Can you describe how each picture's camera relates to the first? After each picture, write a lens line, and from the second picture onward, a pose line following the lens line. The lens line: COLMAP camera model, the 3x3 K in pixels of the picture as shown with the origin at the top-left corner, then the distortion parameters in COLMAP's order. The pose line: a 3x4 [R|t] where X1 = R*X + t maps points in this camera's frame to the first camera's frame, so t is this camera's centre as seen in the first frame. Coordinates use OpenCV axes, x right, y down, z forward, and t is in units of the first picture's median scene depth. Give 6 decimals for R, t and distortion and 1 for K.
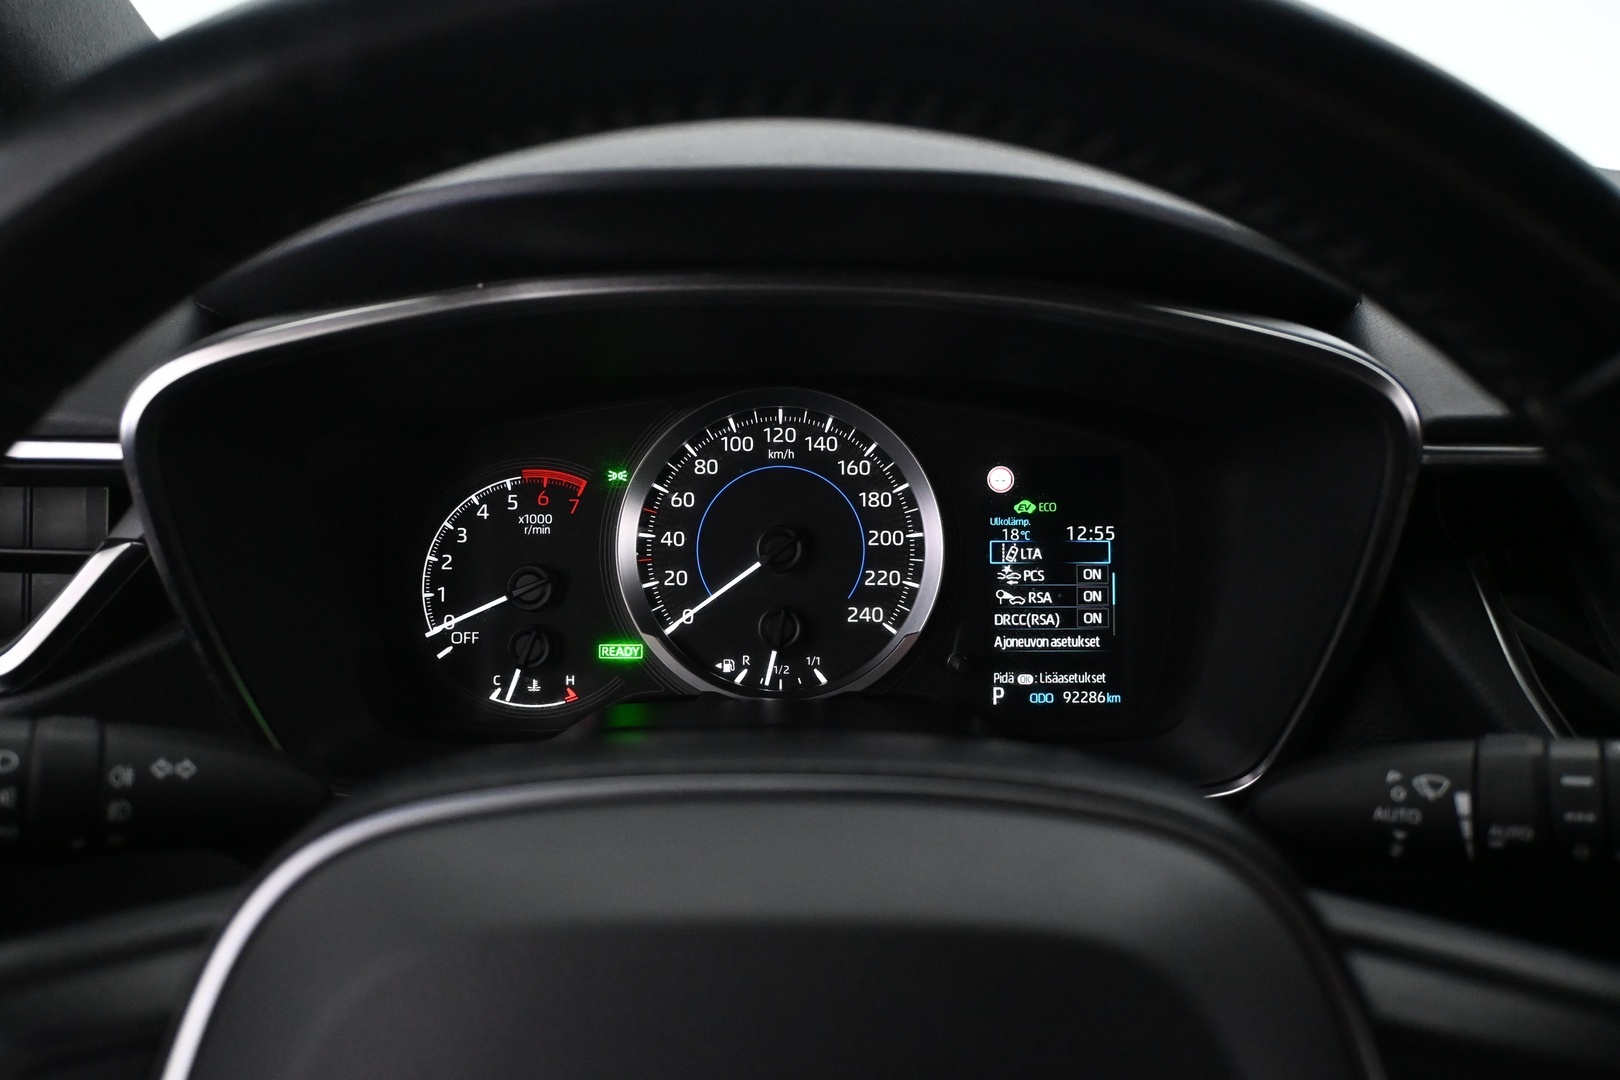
lens RADIAL K [[1261.8, 0, 800.8], [0, 1261.8, 526.8], [0, 0, 1]] dist [0.006900, -0.010316]
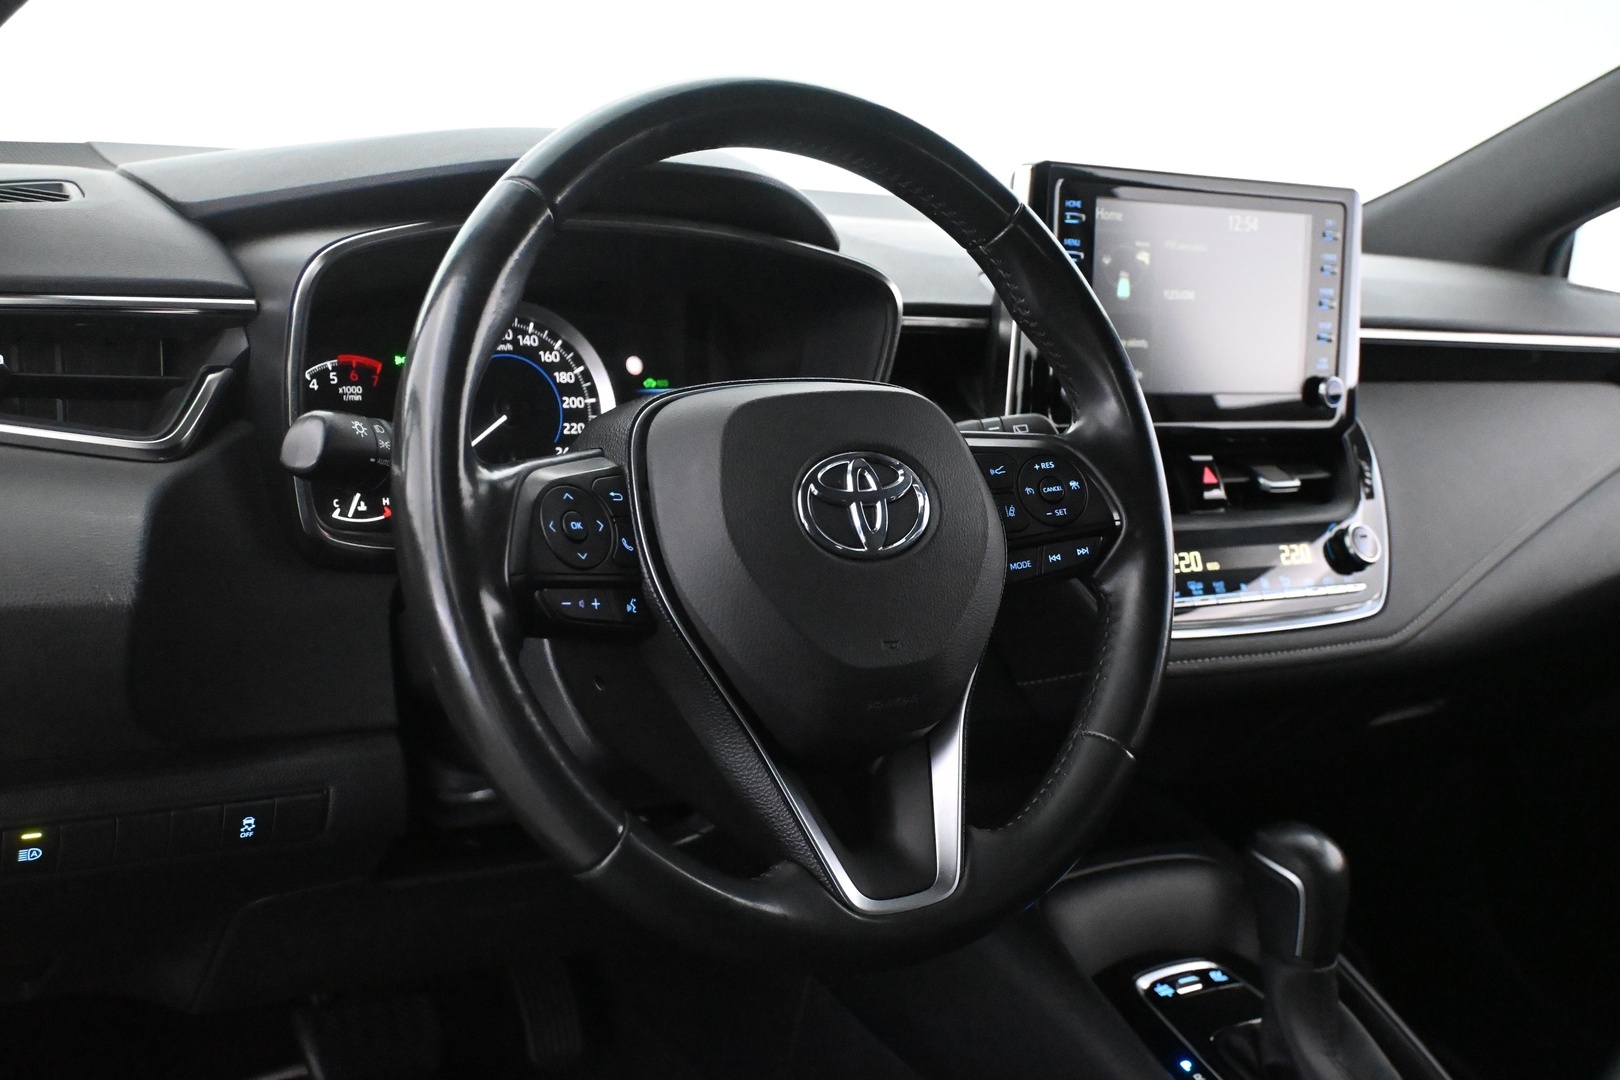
lens RADIAL K [[1981.3, 0, 805.0], [0, 1981.3, 537.8], [0, 0, 1]] dist [-0.018526, 0.000000]
pose [[0.811509, -0.039328, 0.583014, -1.090273], [0.101546, 0.992043, -0.074424, 0.372273], [-0.575448, 0.119599, 0.809046, -1.050132]]
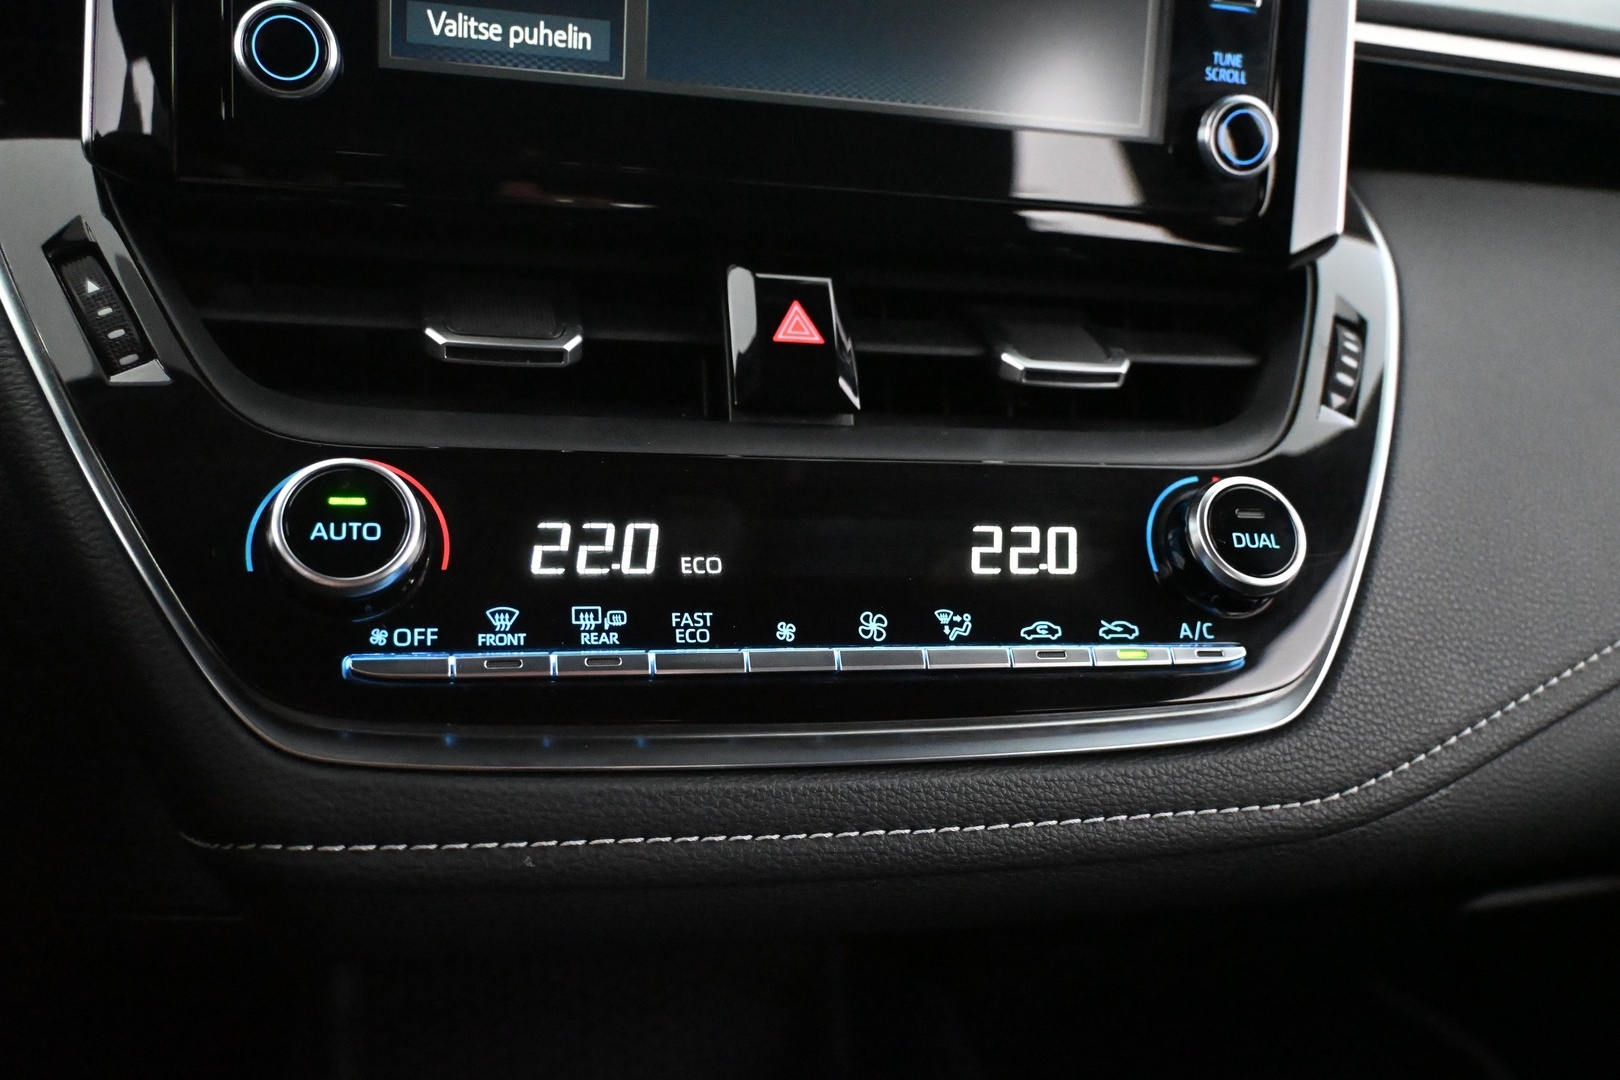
lens RADIAL K [[1370.2, 0, 792.3], [0, 1370.2, 541.4], [0, 0, 1]] dist [-0.001444, -0.022147]
pose [[0.962756, 0.009774, 0.270196, 0.617100], [0.008709, 0.997707, -0.067122, 0.306268], [-0.270233, 0.066975, 0.960463, 0.057589]]
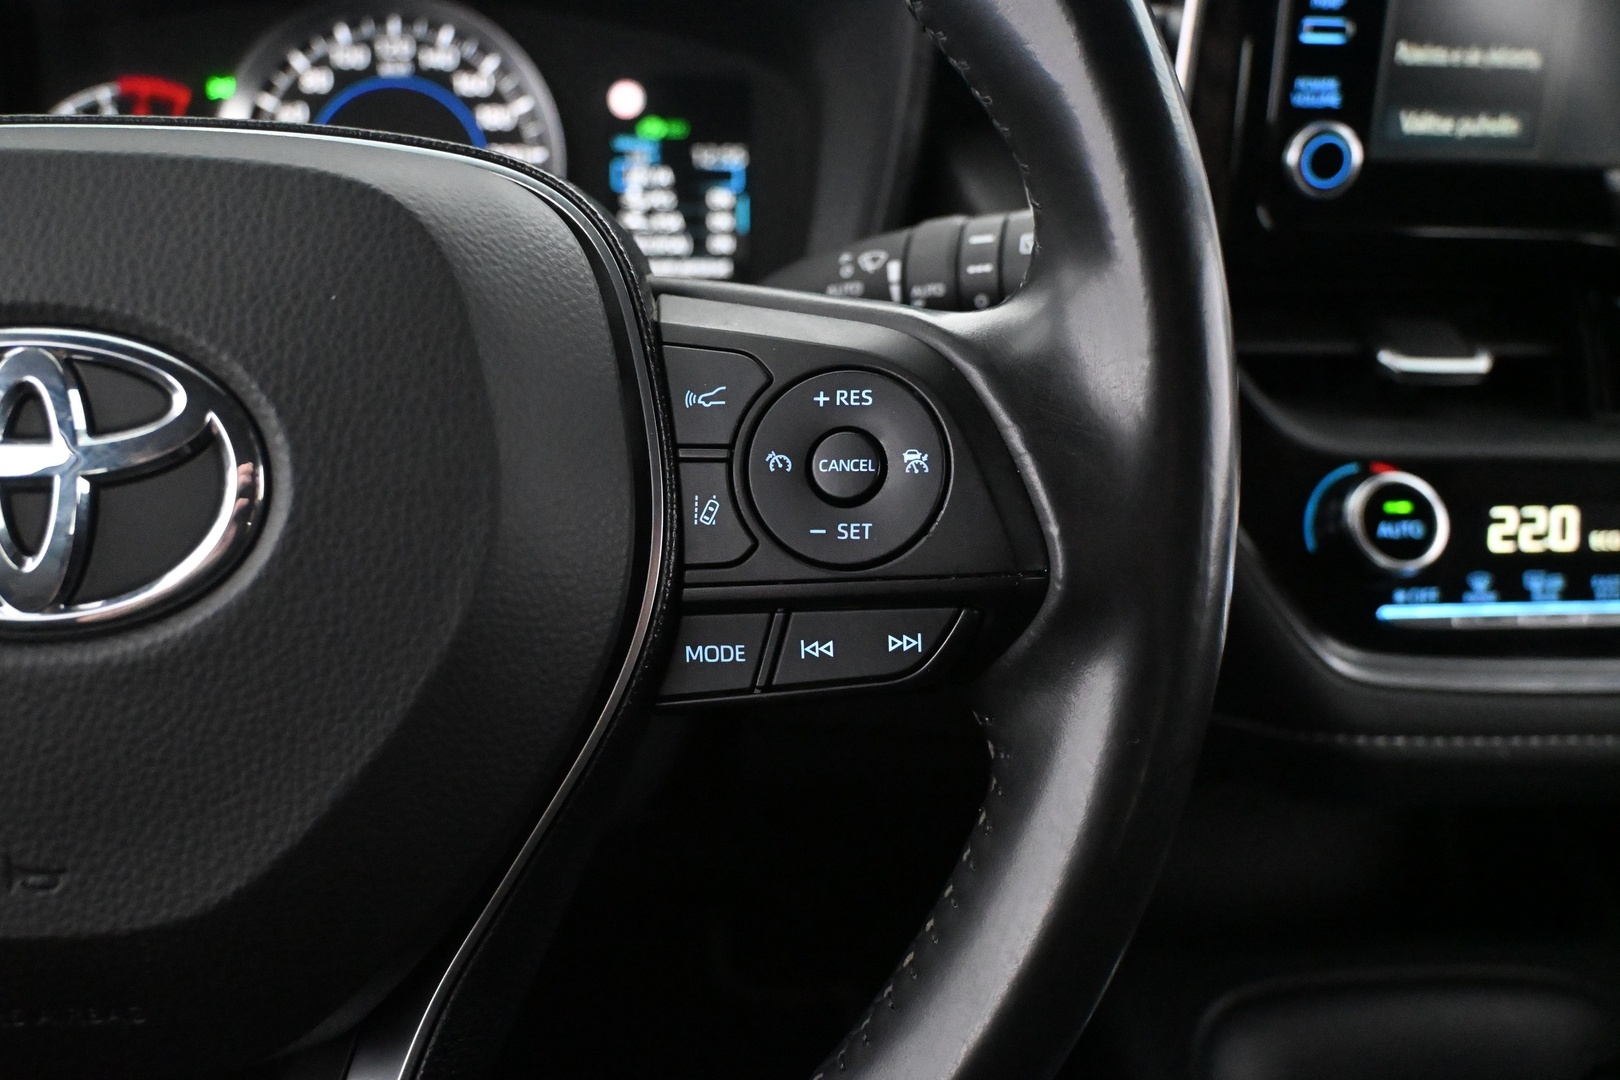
lens RADIAL K [[1370.2, 0, 801.1], [0, 1370.2, 510.4], [0, 0, 1]] dist [-0.001444, -0.022147]
pose [[0.994264, -0.017388, 0.105529, 0.177819], [0.005756, 0.993966, 0.109542, 0.167133], [-0.106797, -0.108306, 0.988364, -0.110395]]
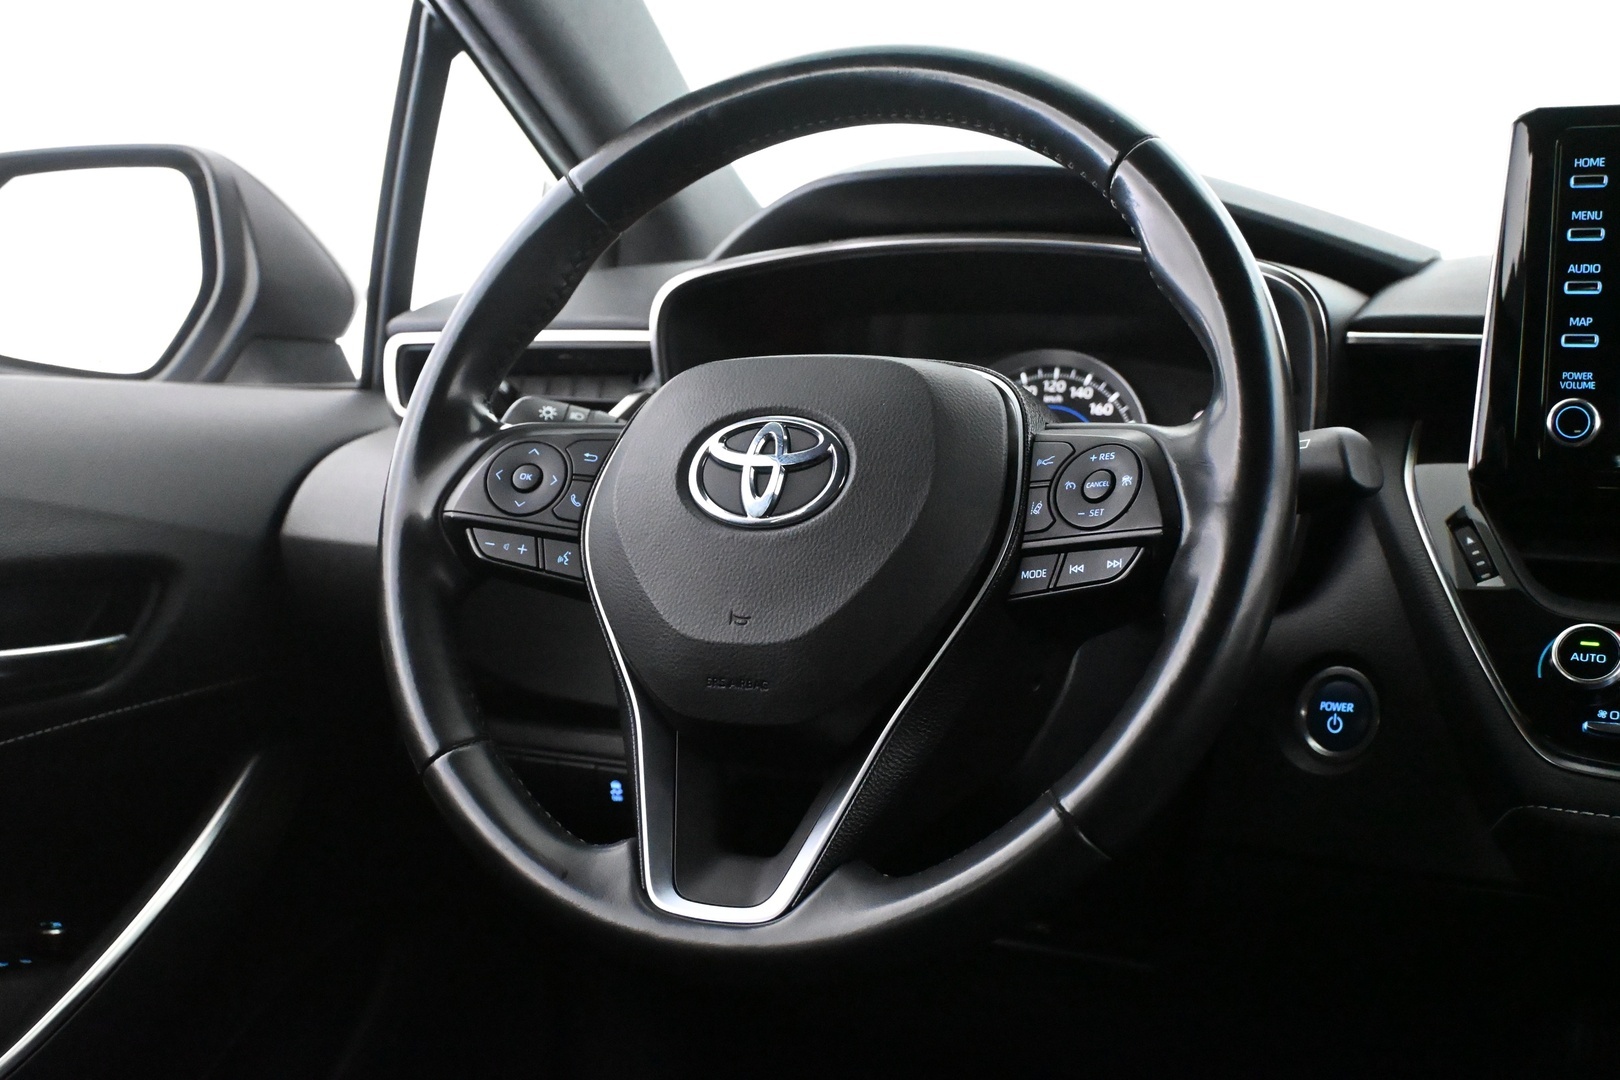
lens RADIAL K [[1981.3, 0, 794.5], [0, 1981.3, 523.1], [0, 0, 1]] dist [-0.018526, 0.000000]
pose [[0.899717, 0.055578, -0.432921, 0.700145], [-0.158137, 0.965980, -0.204636, 0.583942], [0.406819, 0.252575, 0.877897, -1.052044]]
